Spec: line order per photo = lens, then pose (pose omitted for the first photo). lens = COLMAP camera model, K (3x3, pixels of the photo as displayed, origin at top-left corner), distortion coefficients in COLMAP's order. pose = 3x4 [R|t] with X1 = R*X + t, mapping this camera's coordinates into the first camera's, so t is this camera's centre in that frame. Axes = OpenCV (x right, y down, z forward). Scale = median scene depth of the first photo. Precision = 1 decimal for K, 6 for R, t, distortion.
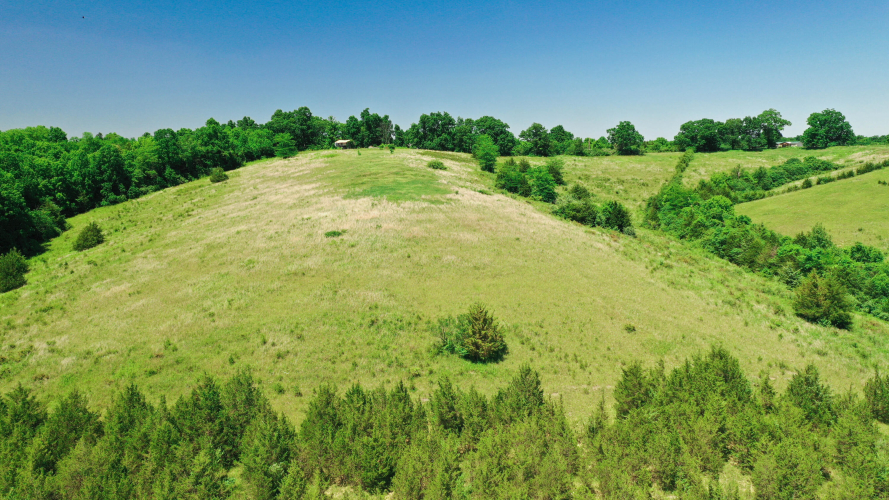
lens RADIAL K [[707.3, 0, 440.6], [0, 707.3, 248.4], [0, 0, 1]] dist [0.011148, 0.007027]
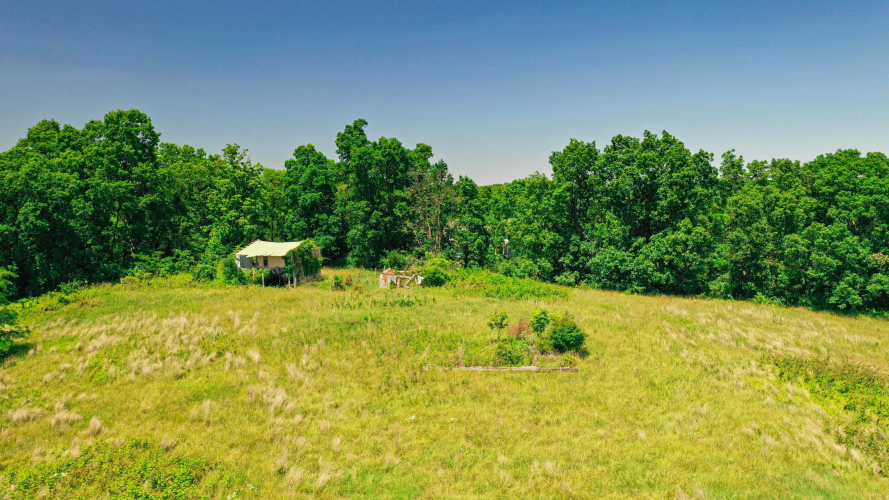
lens RADIAL K [[707.3, 0, 441.3], [0, 707.3, 251.4], [0, 0, 1]] dist [0.011148, 0.007027]
pose [[0.996789, -0.000091, 0.080070, -0.094397], [0.003357, 0.999168, -0.040648, -0.133877], [-0.080000, 0.040787, 0.995960, 0.718929]]
